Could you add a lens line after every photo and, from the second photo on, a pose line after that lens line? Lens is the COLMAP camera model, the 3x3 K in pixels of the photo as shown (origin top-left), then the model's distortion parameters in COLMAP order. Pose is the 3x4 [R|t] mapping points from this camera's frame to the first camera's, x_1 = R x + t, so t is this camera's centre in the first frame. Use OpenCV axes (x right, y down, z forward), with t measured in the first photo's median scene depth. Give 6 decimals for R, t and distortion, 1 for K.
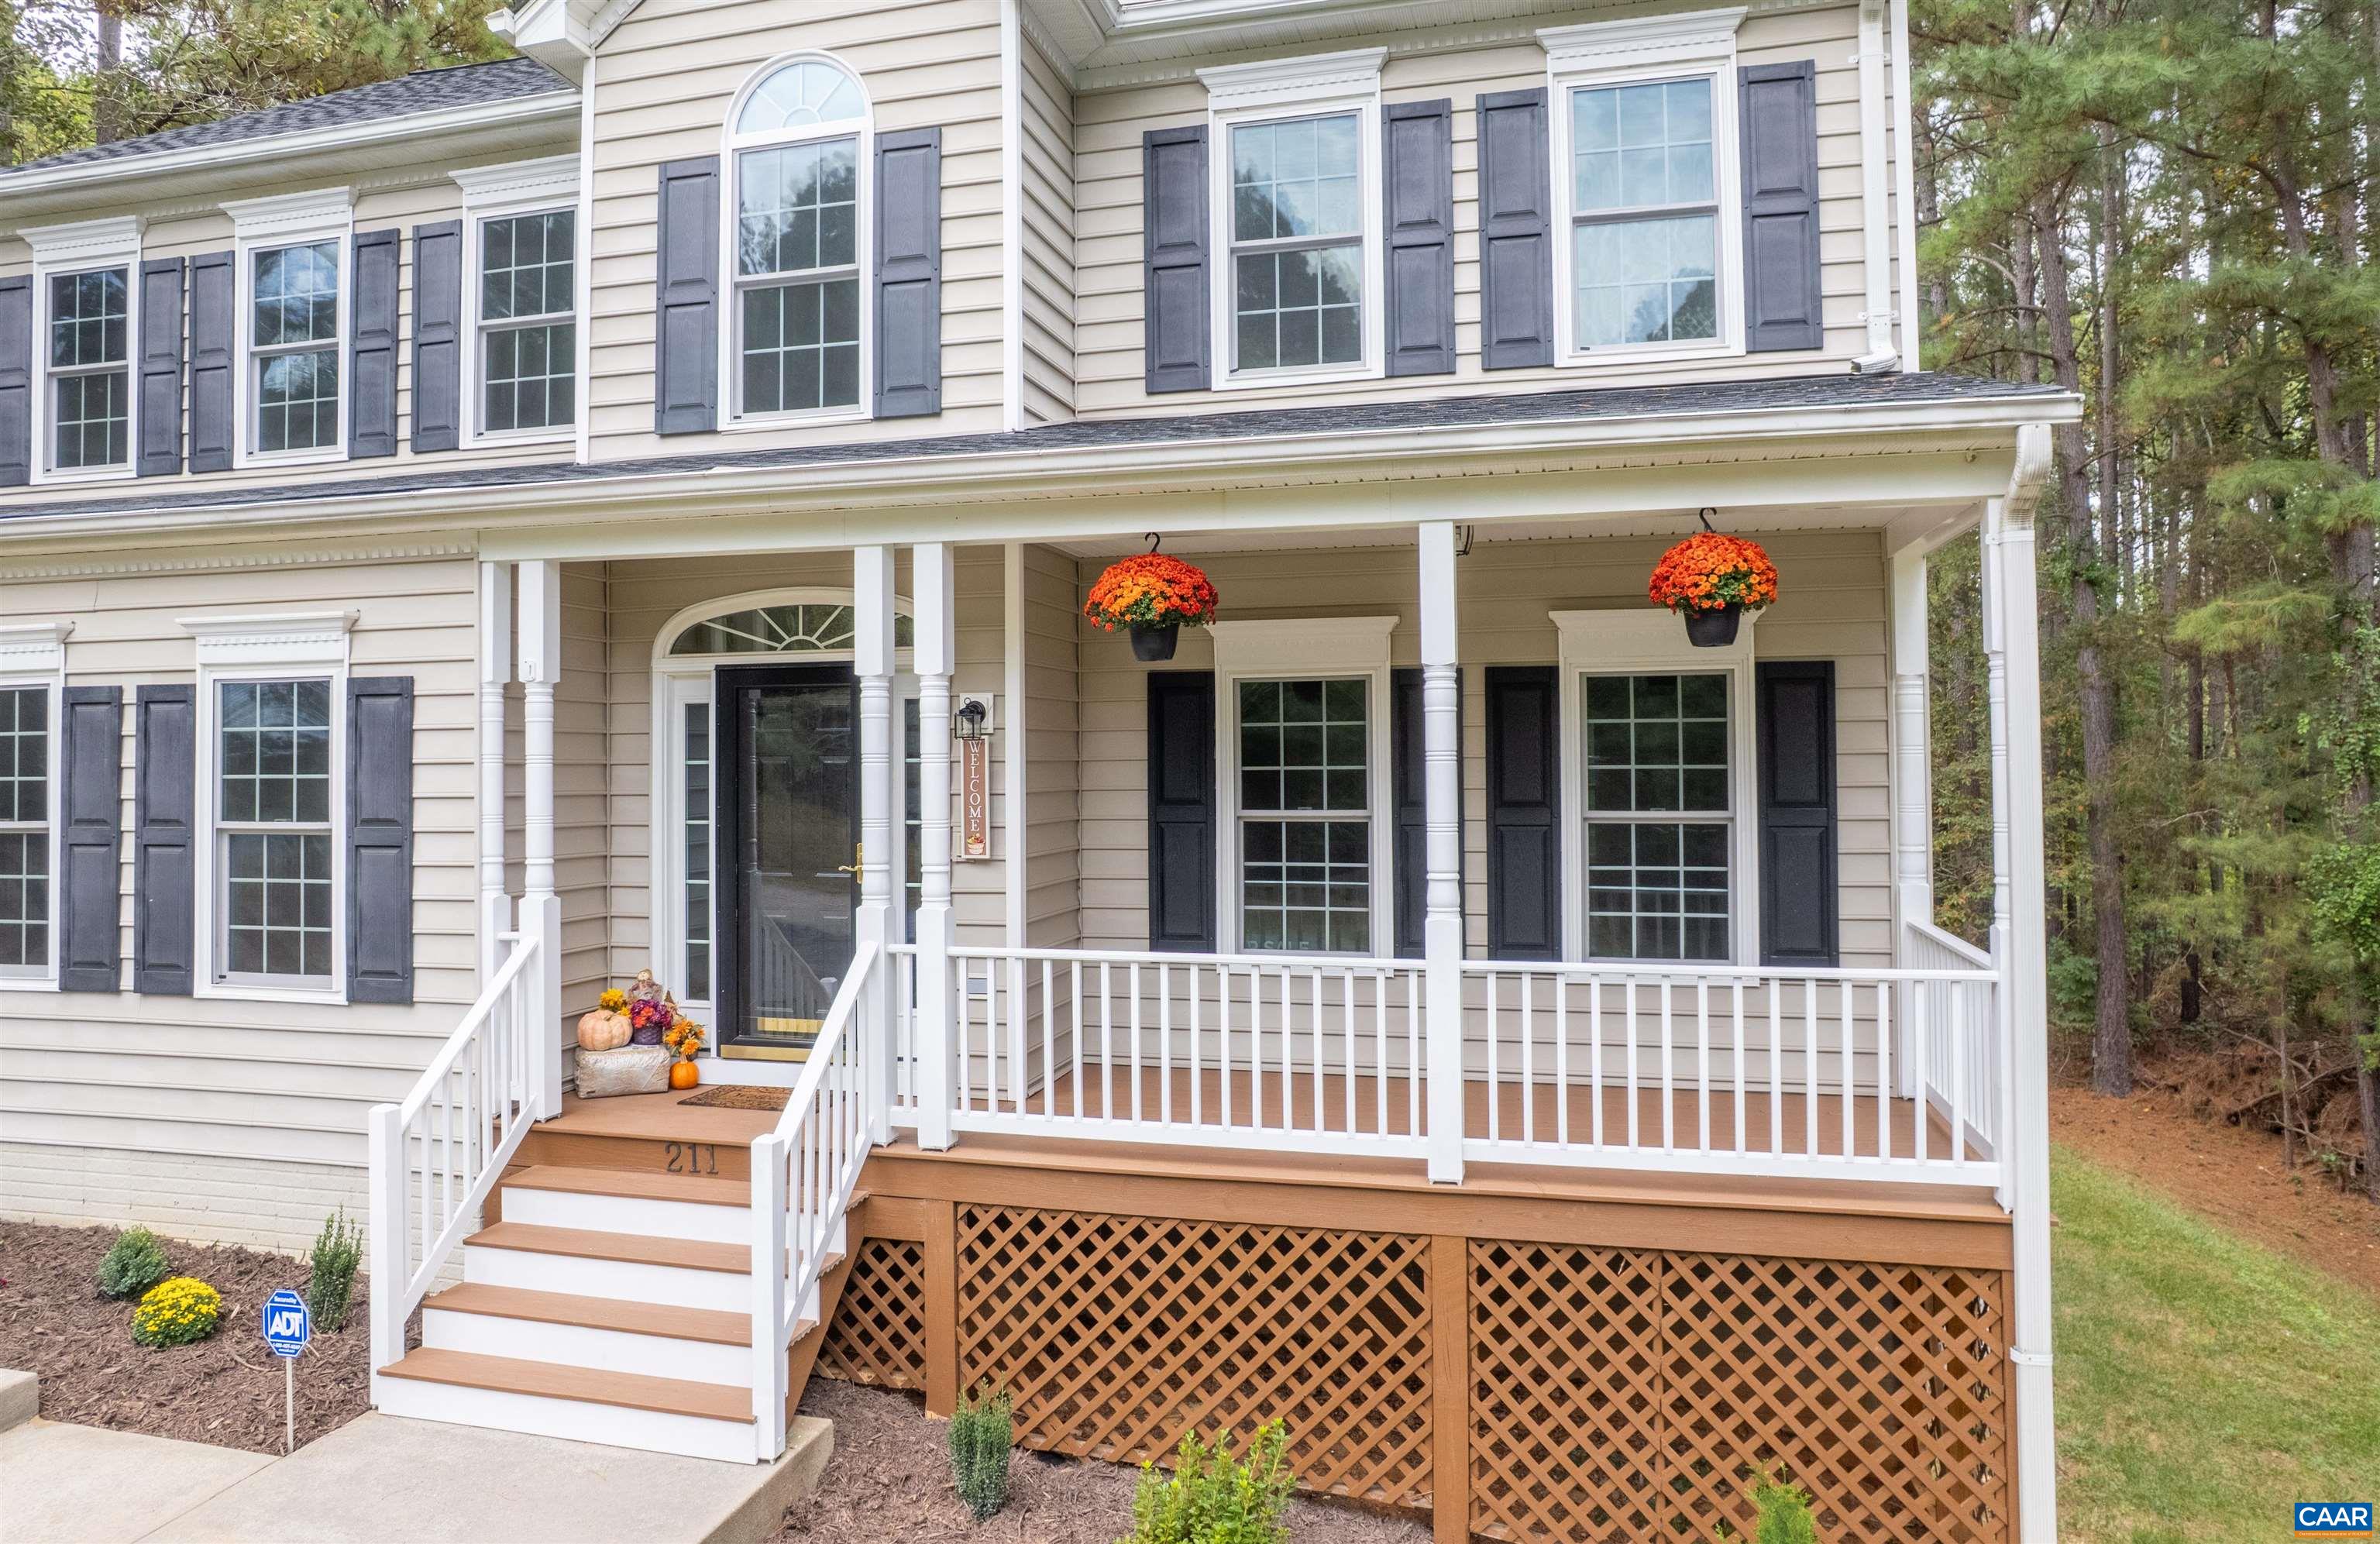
lens RADIAL K [[1590.9, 0, 1156.2], [0, 1590.9, 715.9], [0, 0, 1]] dist [-0.071738, 0.066635]
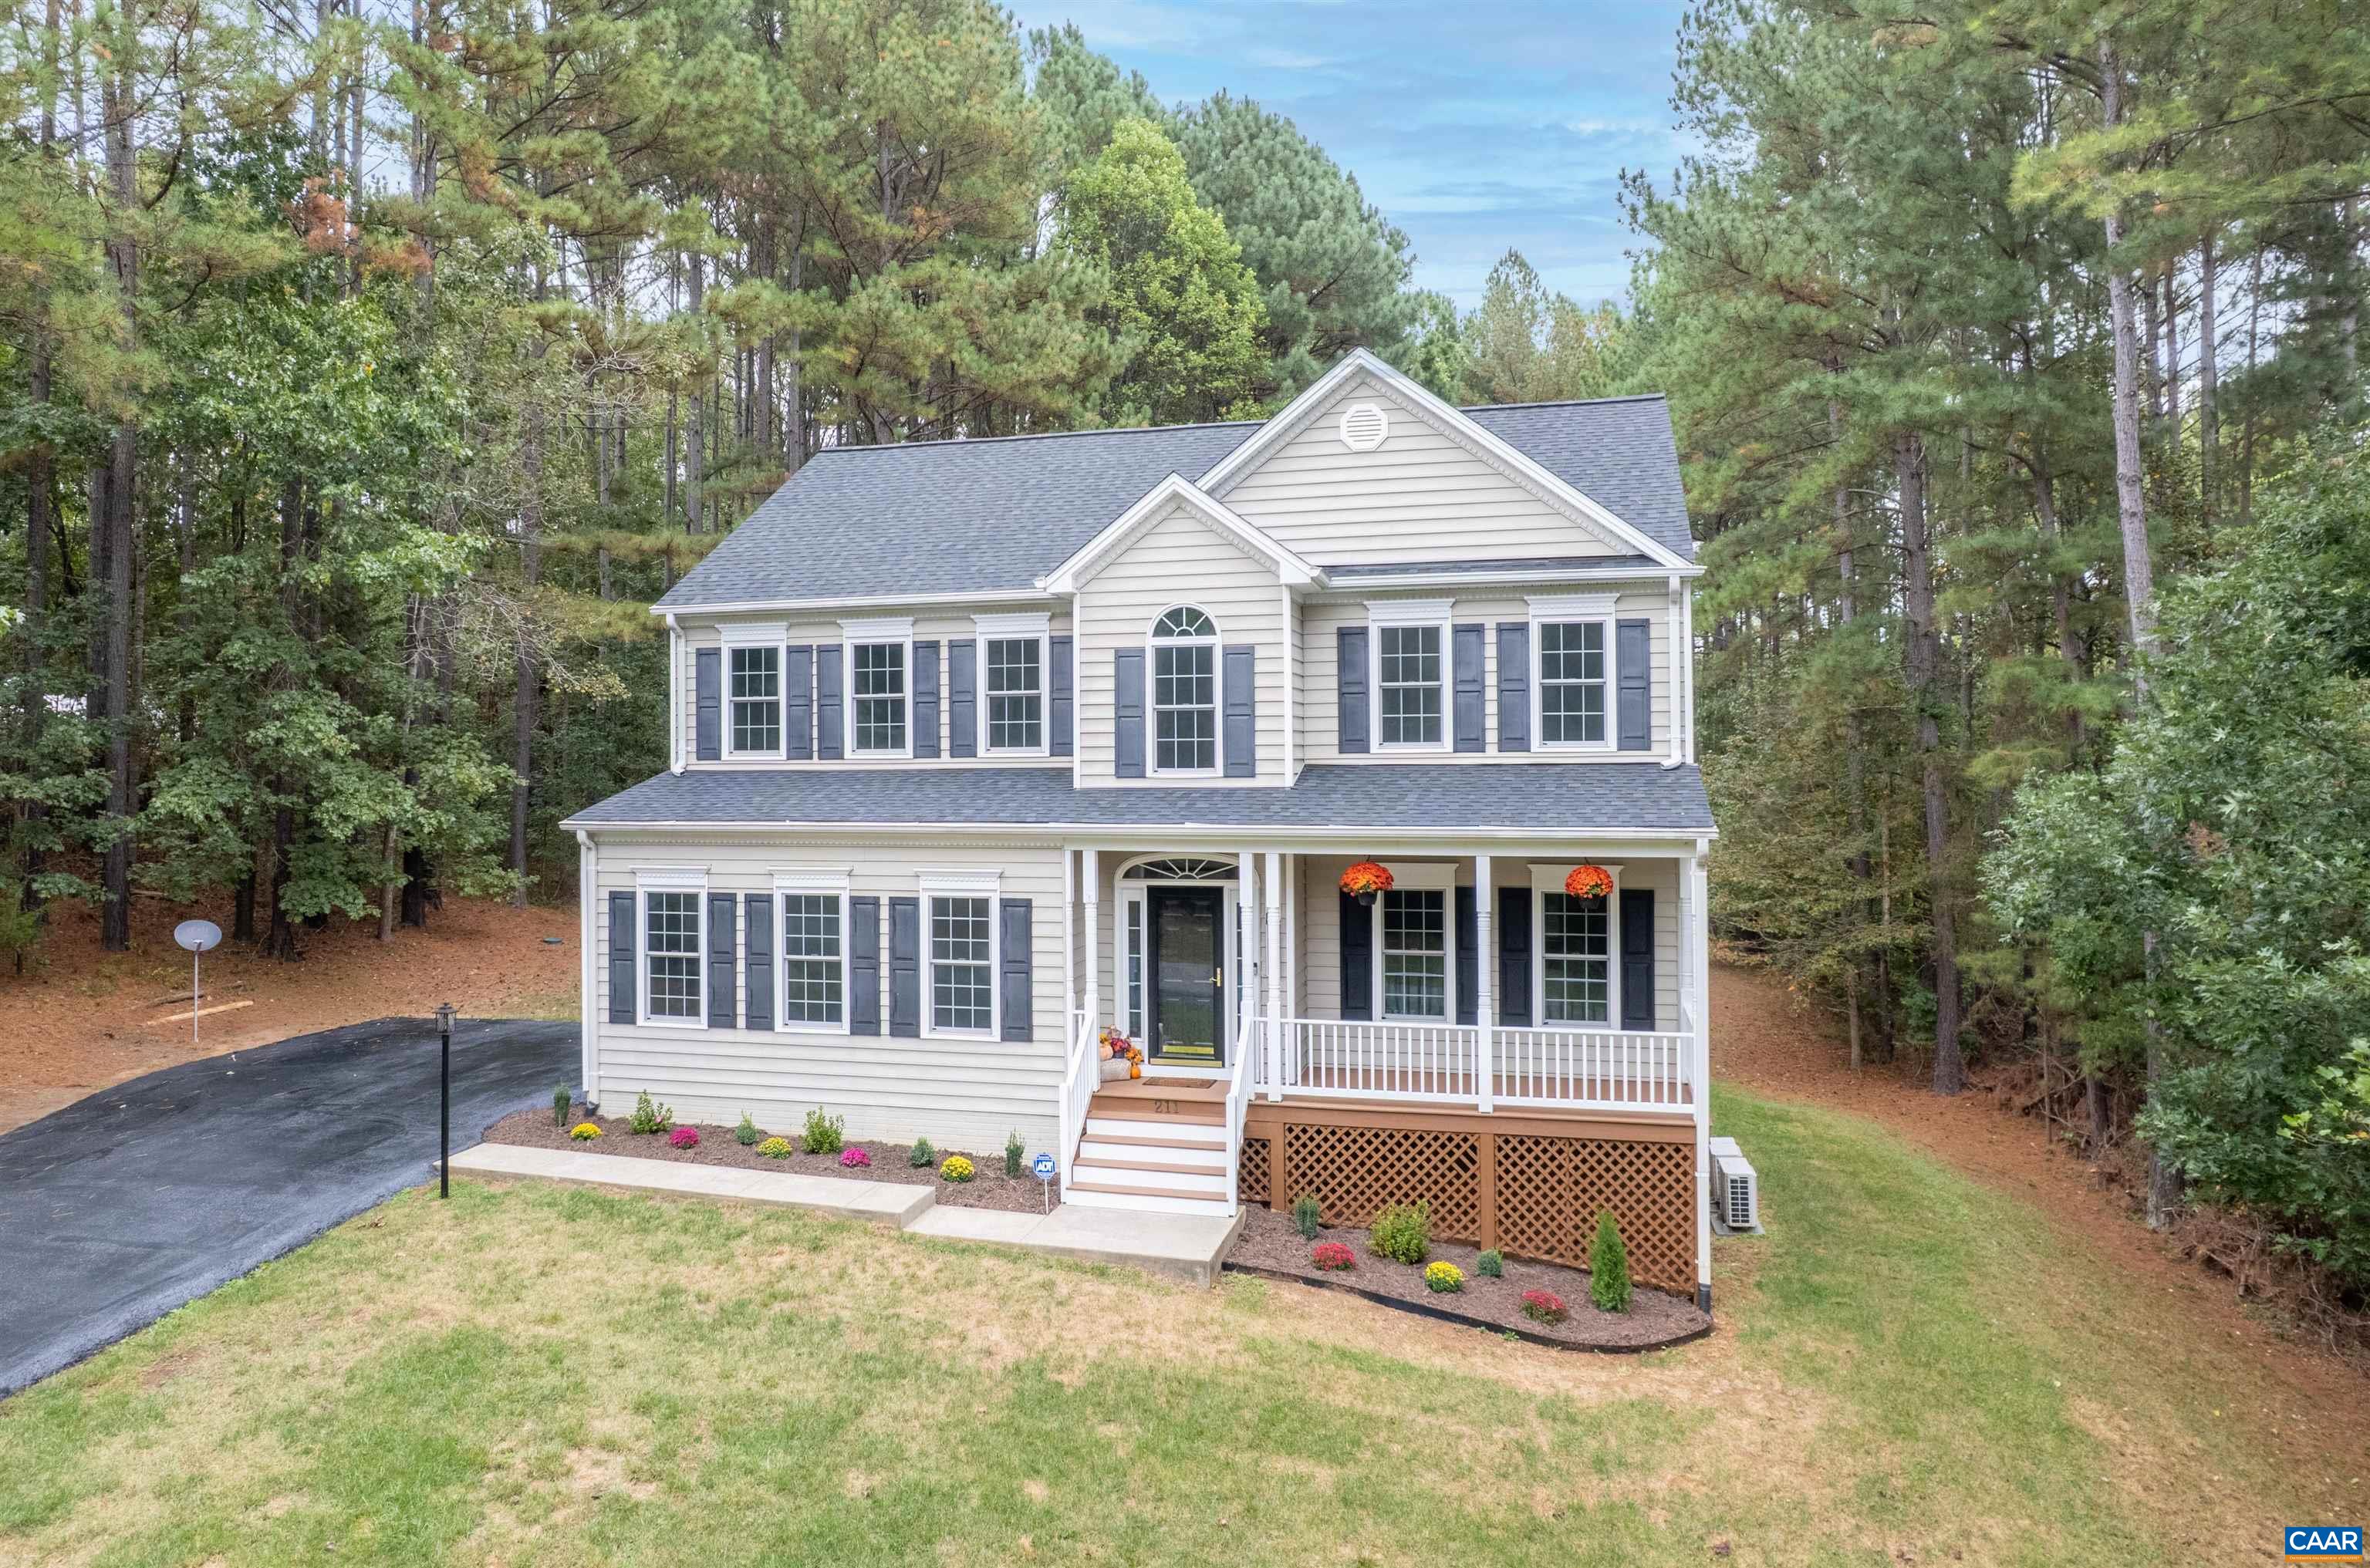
lens RADIAL K [[1624.4, 0, 1123.3], [0, 1624.4, 725.3], [0, 0, 1]] dist [-0.039752, 0.002829]
pose [[0.999993, 0.002998, -0.002064, -0.329884], [-0.002984, 0.999975, 0.006388, -0.286899], [0.002083, -0.006382, 0.999977, -1.334658]]
